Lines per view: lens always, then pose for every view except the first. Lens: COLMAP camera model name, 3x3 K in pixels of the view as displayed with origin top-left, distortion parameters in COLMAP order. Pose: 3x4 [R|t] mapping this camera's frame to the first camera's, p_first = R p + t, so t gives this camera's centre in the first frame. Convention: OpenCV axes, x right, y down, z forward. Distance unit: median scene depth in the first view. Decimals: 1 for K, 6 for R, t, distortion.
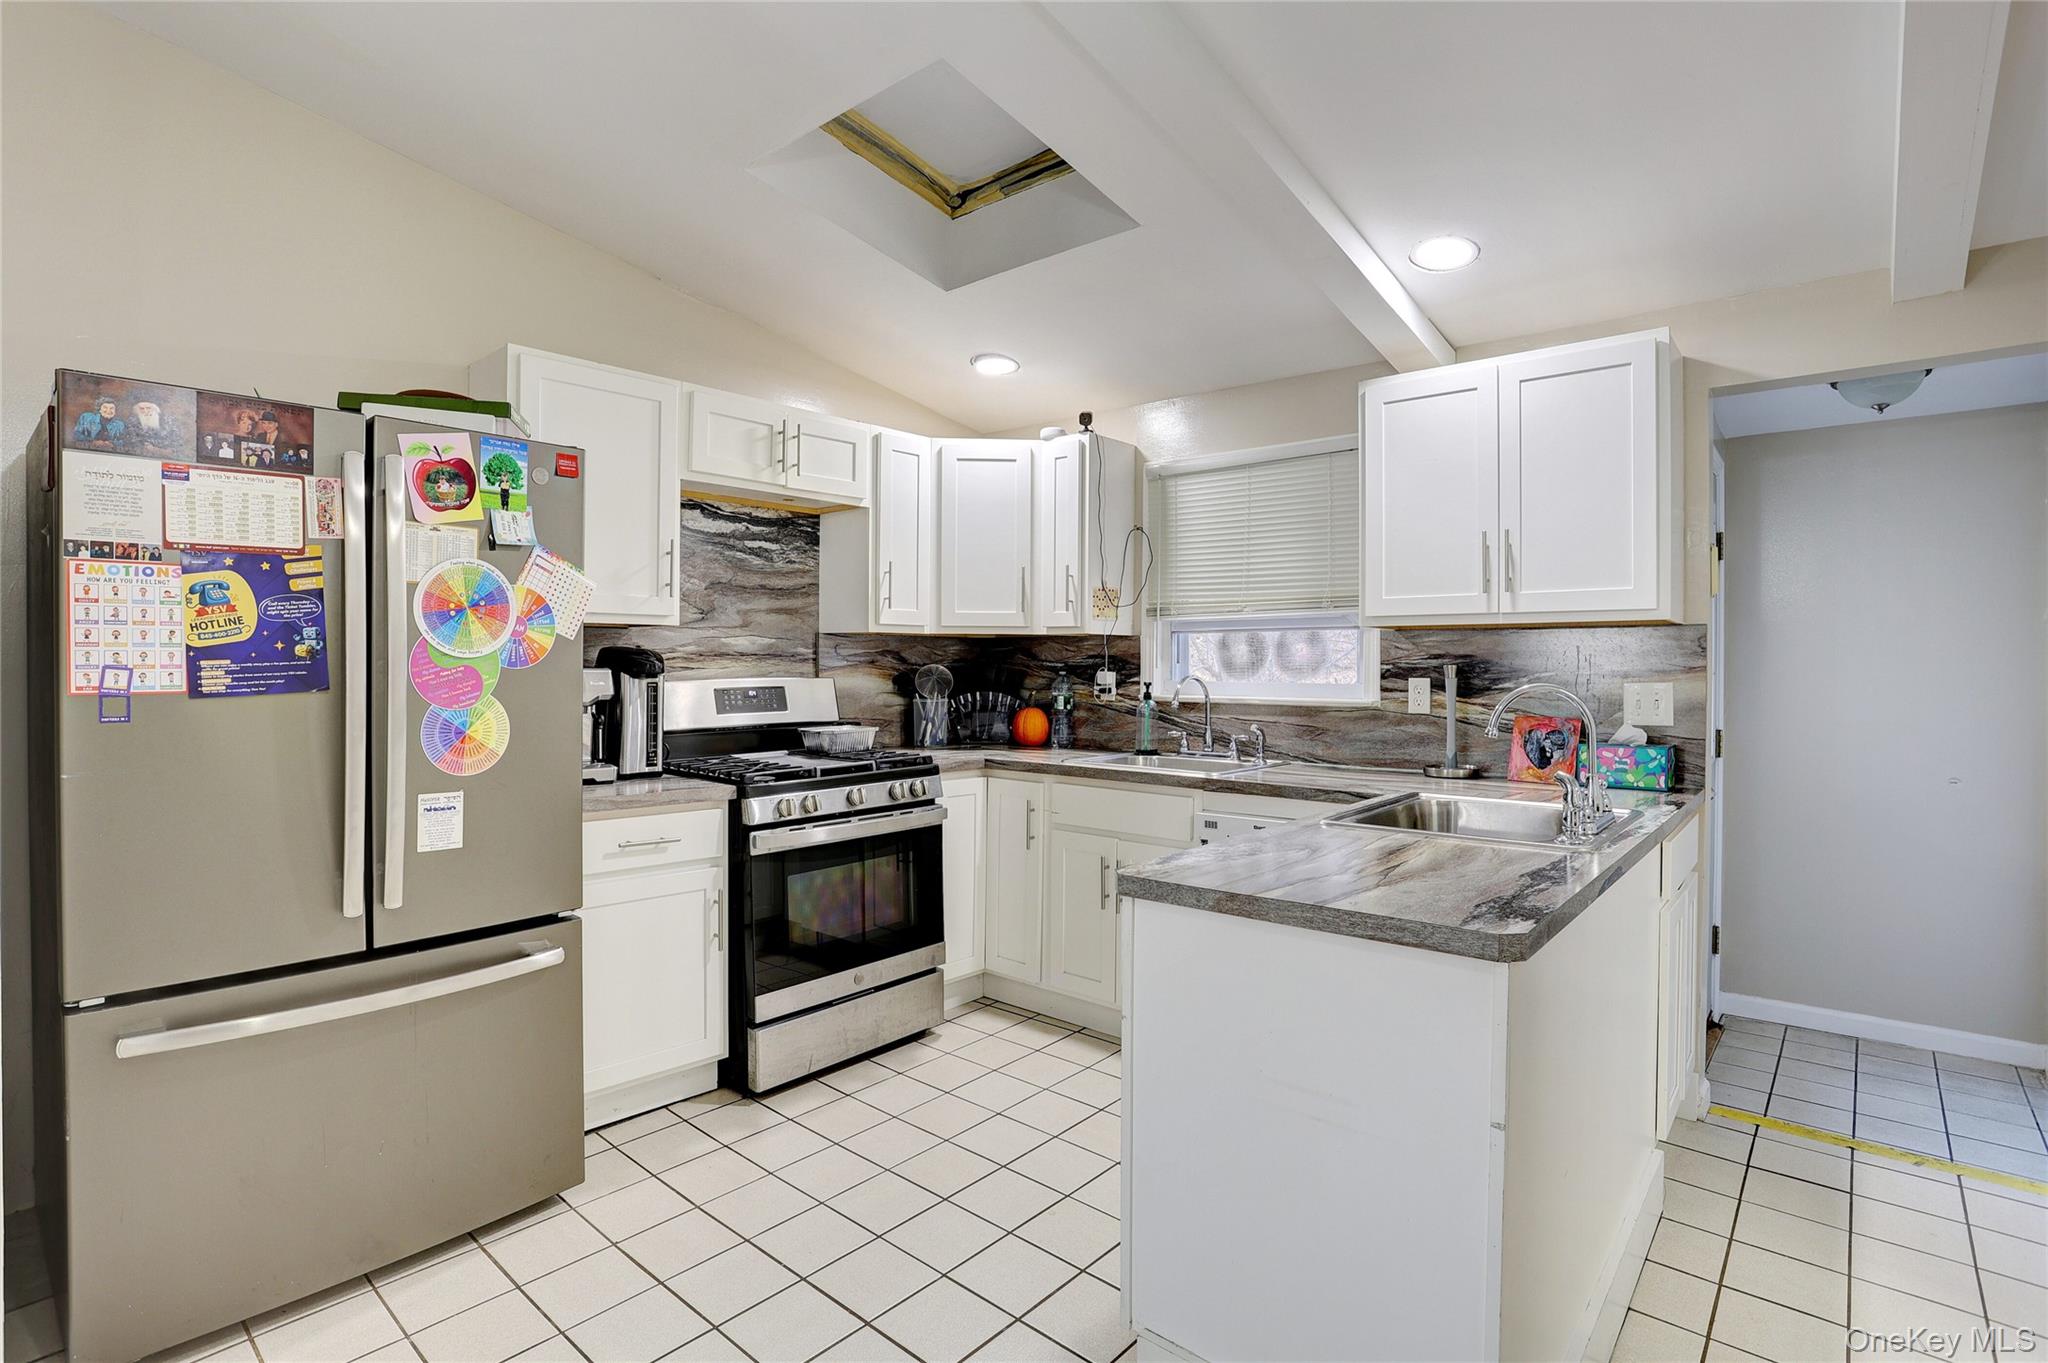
lens RADIAL K [[1005.2, 0, 1019.8], [0, 1005.2, 673.5], [0, 0, 1]] dist [-0.077658, 0.036580]
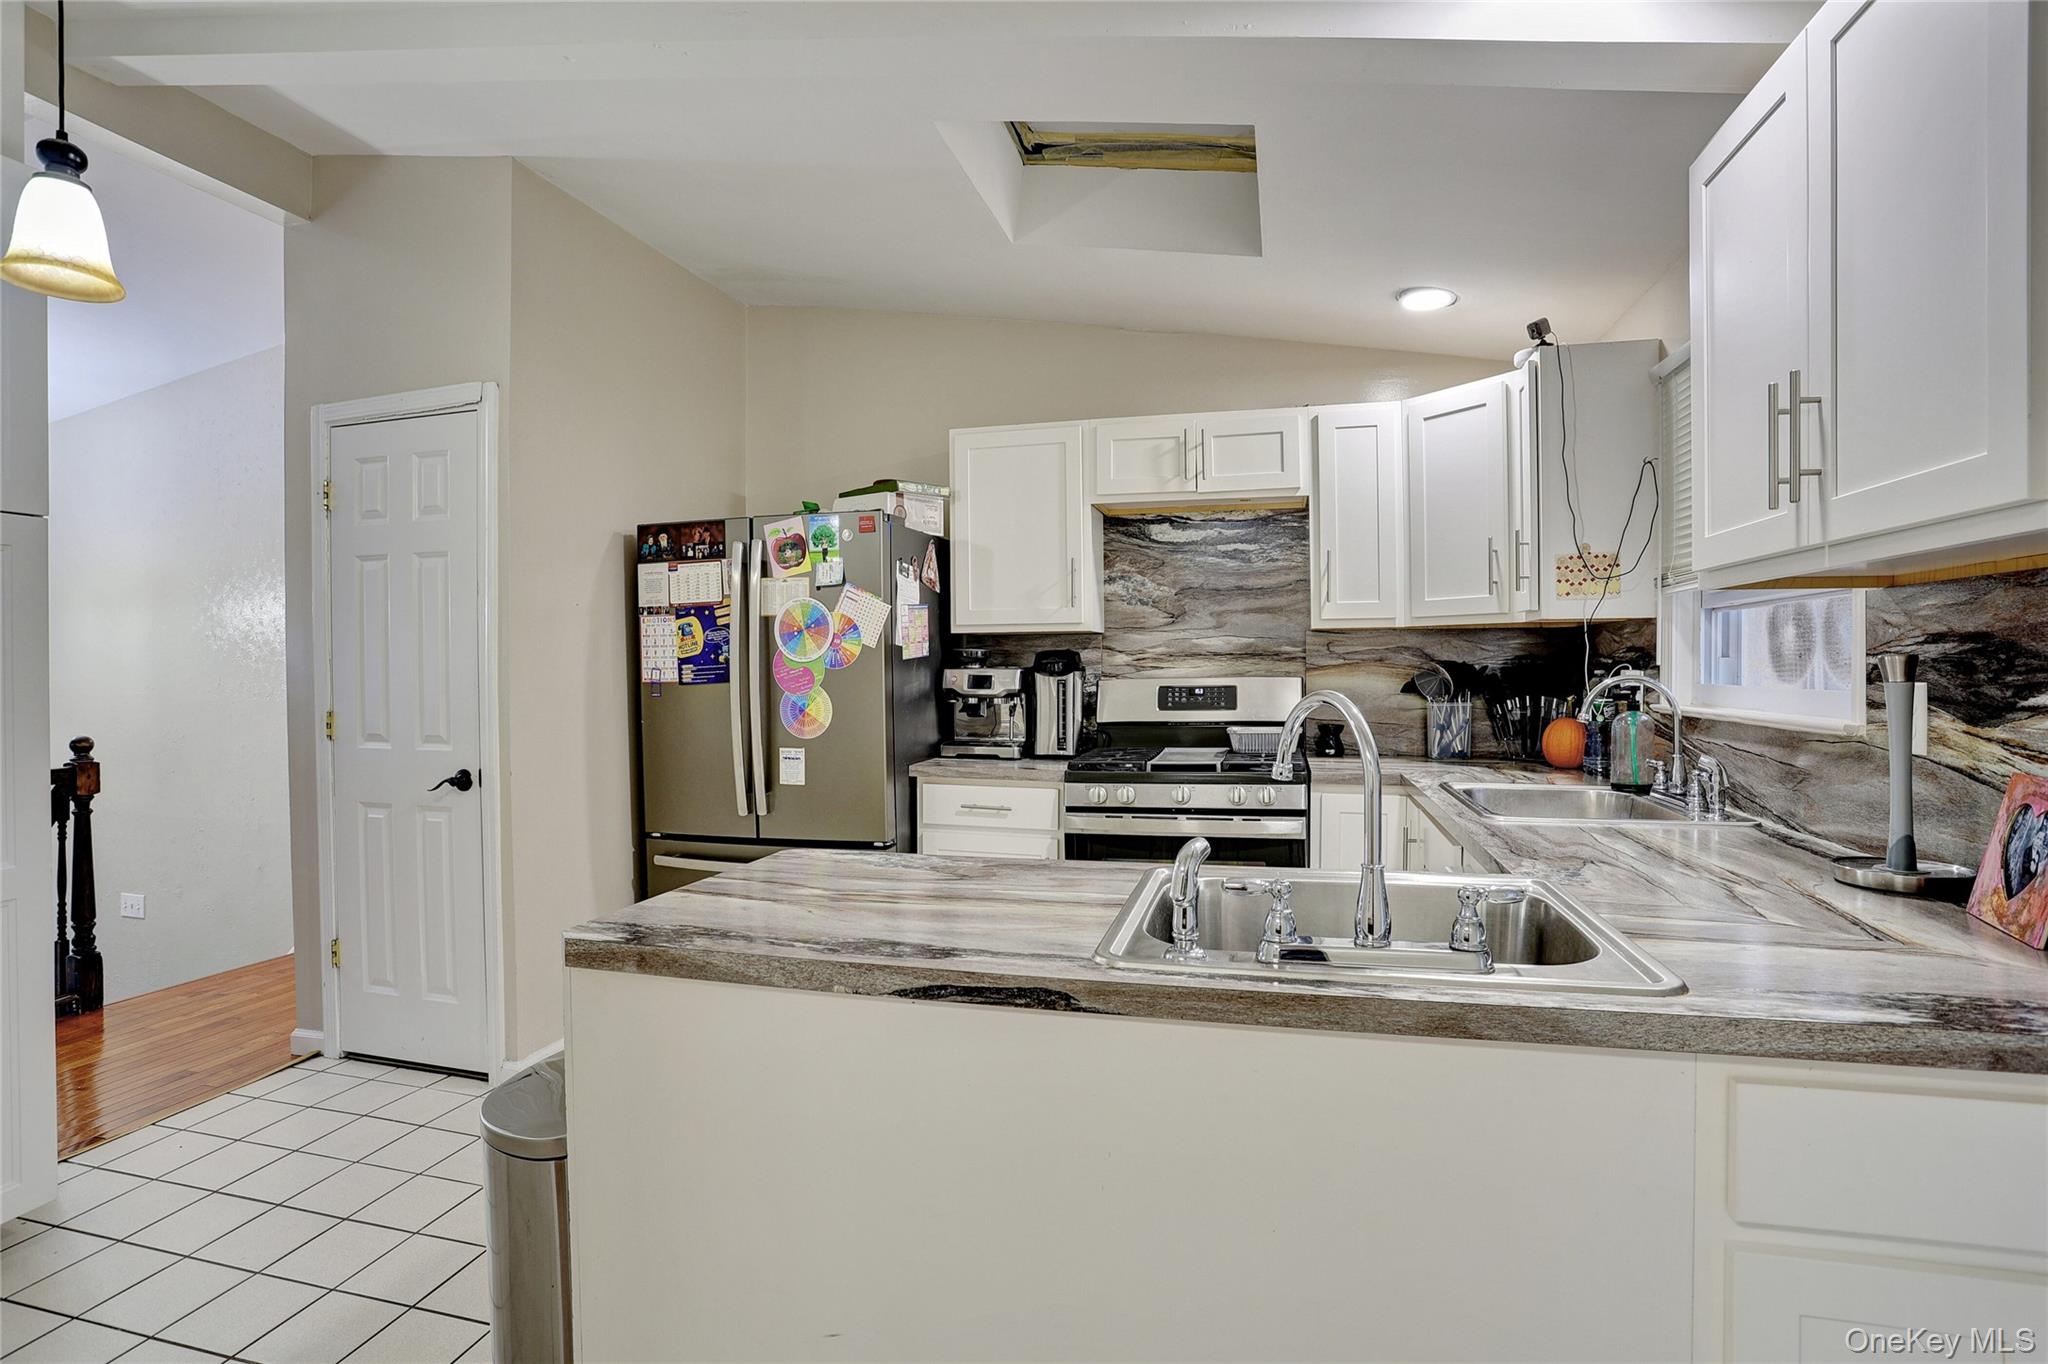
lens RADIAL K [[1005.2, 0, 1019.8], [0, 1005.2, 674.0], [0, 0, 1]] dist [-0.077658, 0.036580]
pose [[0.443140, 0.001668, -0.896451, 0.732379], [-0.000878, 0.999999, 0.001427, 0.000313], [0.896452, 0.000155, 0.443141, 0.448644]]
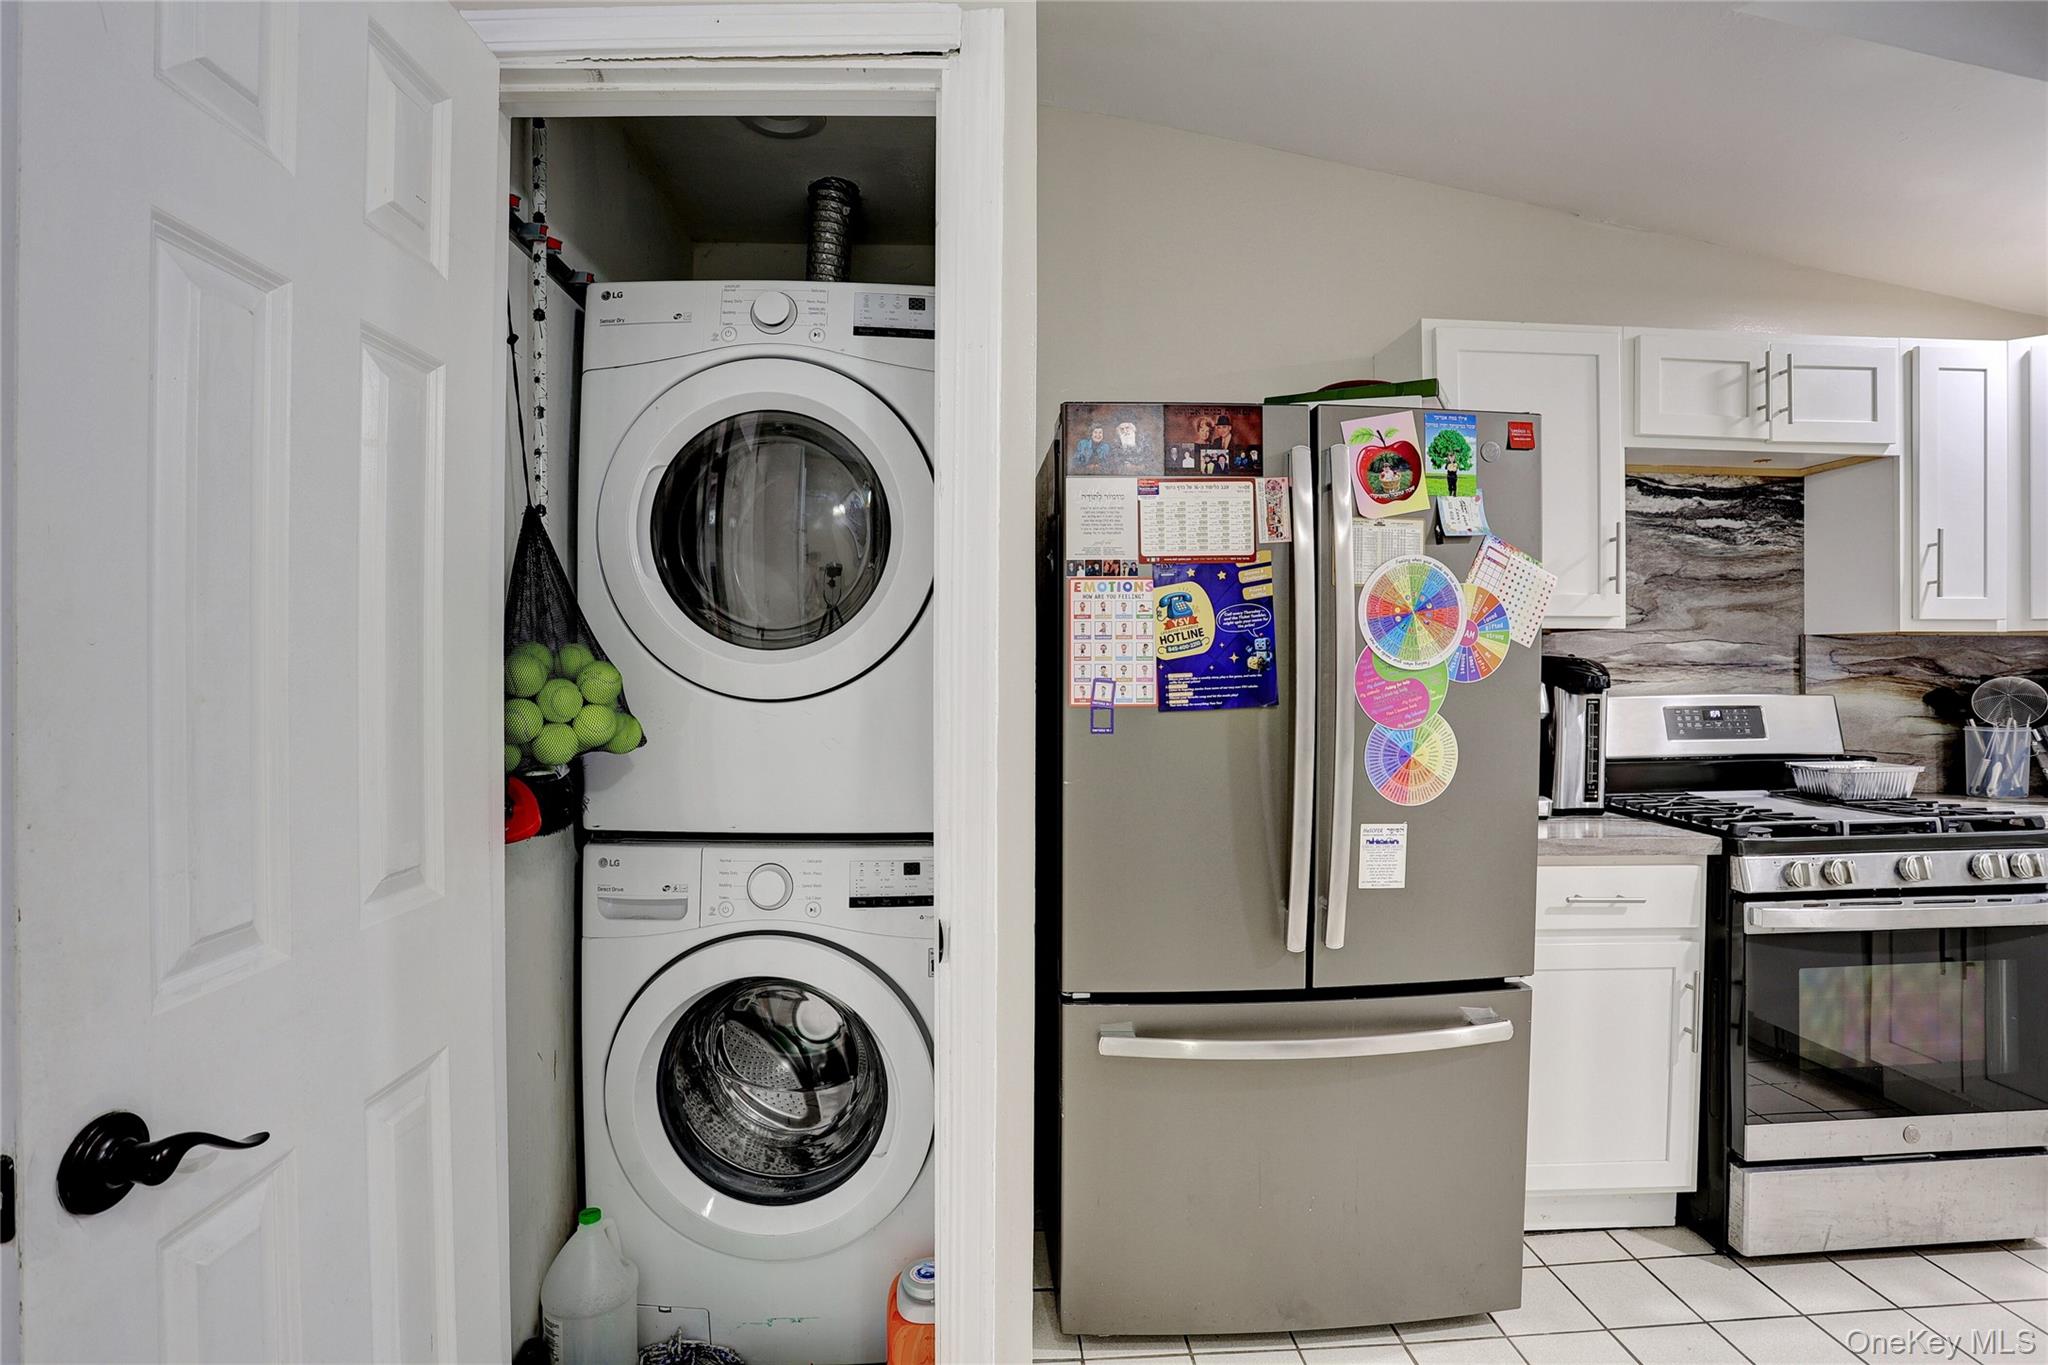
lens RADIAL K [[1005.2, 0, 1019.8], [0, 1005.2, 674.5], [0, 0, 1]] dist [-0.077658, 0.036580]
pose [[0.705353, -0.001052, -0.708855, -0.137201], [-0.006059, 0.999953, -0.007513, -0.002373], [0.708830, 0.009594, 0.705314, 0.101822]]
